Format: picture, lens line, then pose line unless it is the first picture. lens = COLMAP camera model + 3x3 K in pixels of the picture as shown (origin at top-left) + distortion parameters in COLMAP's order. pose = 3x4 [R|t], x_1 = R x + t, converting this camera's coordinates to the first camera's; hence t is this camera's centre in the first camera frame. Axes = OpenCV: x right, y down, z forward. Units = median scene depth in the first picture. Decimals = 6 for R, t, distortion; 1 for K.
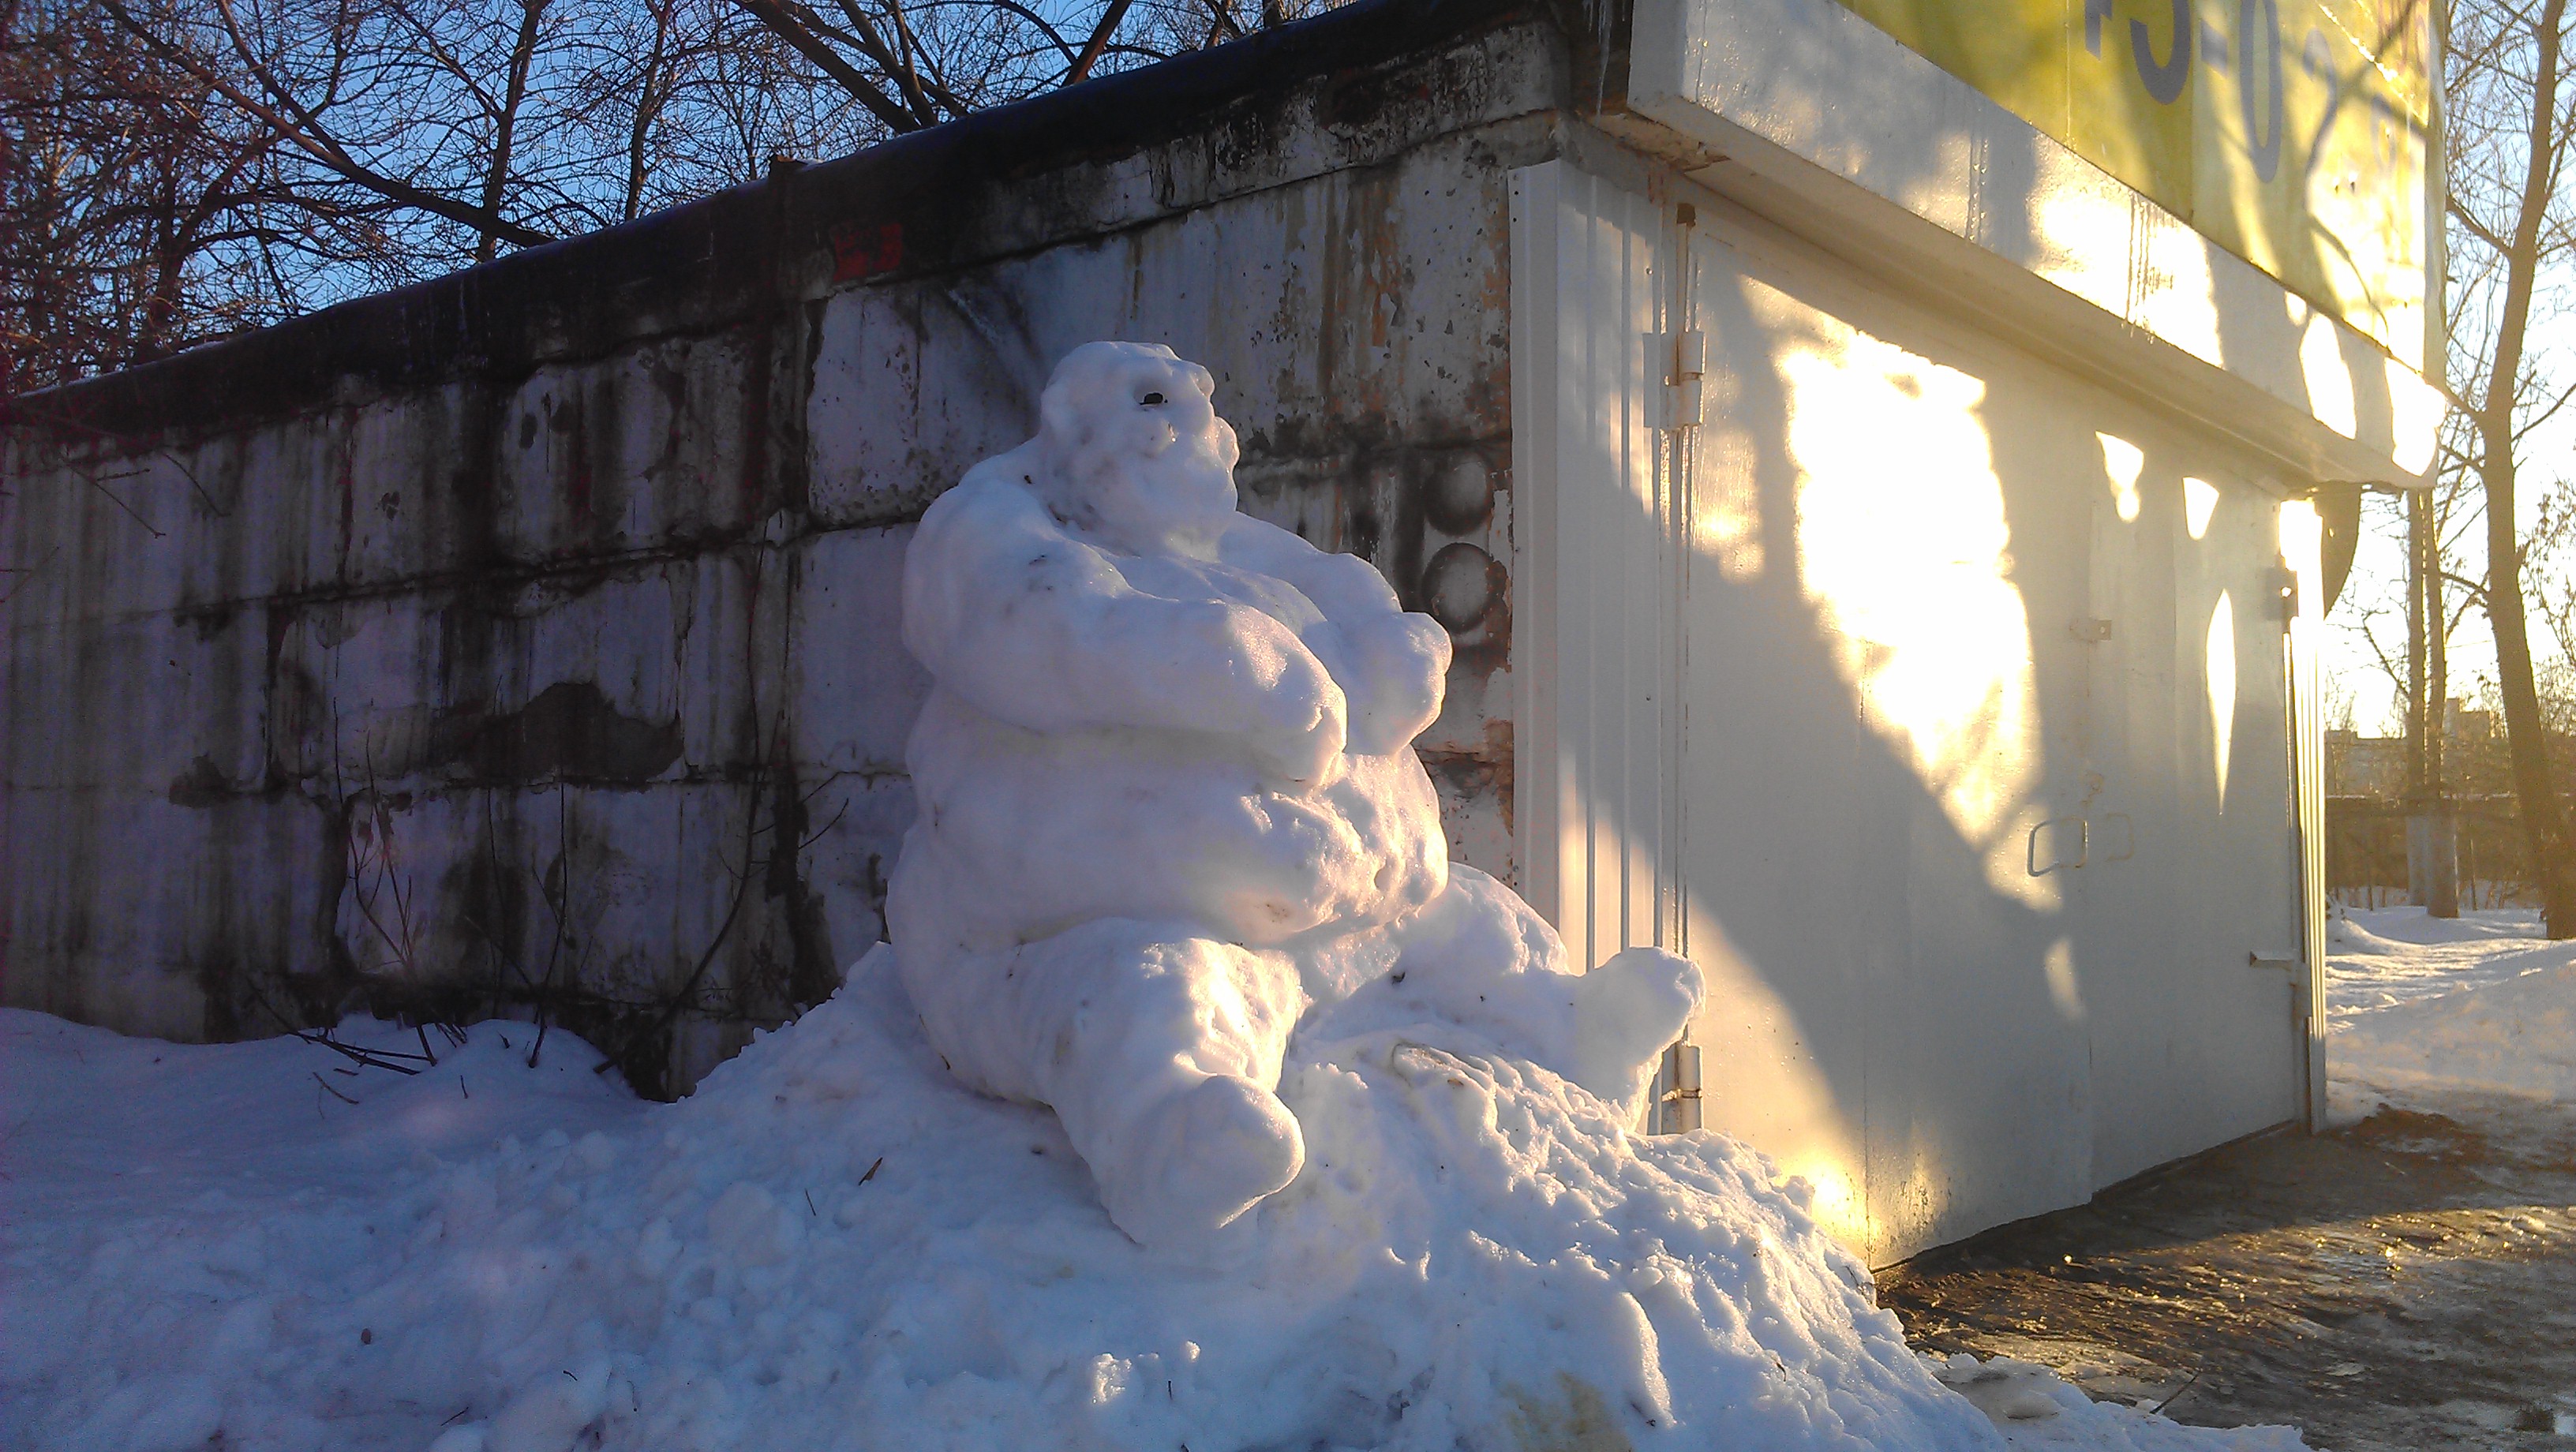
lens RADIAL K [[2077.6, 0, 1282.6], [0, 2077.6, 733.3], [0, 0, 1]] dist [0.052413, -0.099105]
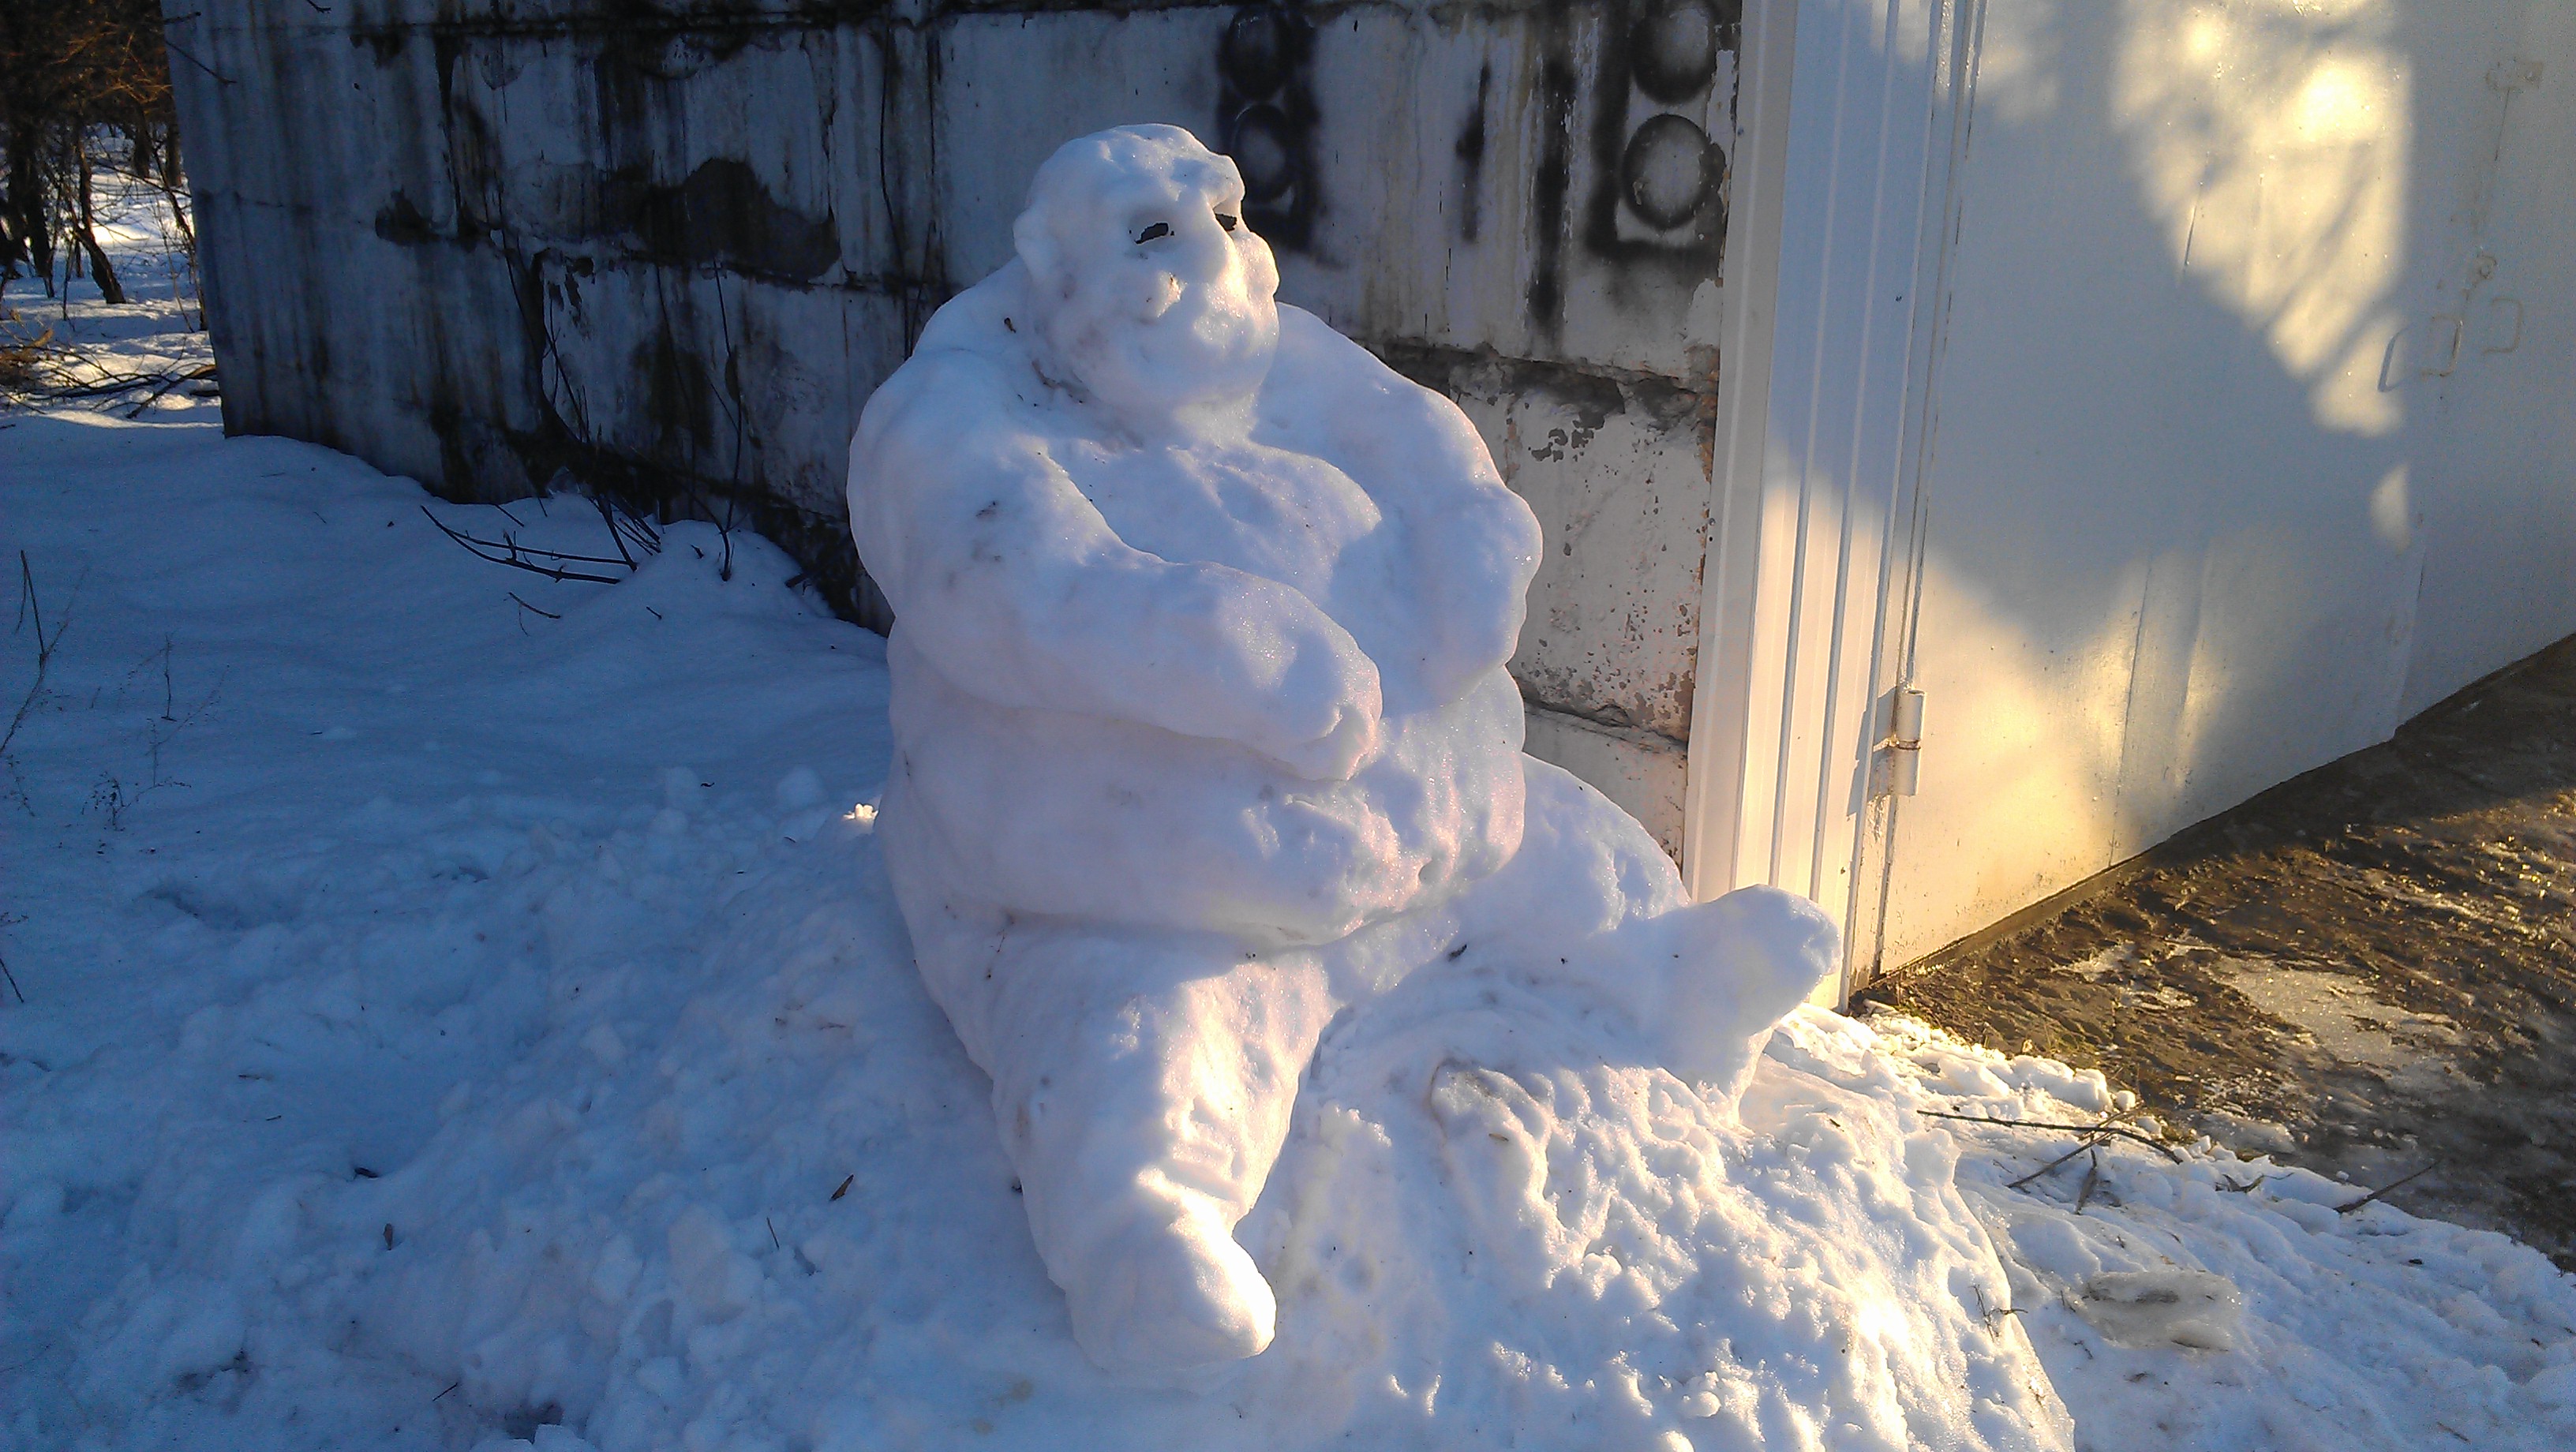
lens RADIAL K [[2077.6, 0, 1276.1], [0, 2077.6, 741.9], [0, 0, 1]] dist [0.052413, -0.099105]
pose [[0.989051, 0.035548, -0.143231, 0.059846], [0.017039, 0.936557, 0.350101, -0.153687], [0.146590, -0.348708, 0.925697, 0.142348]]
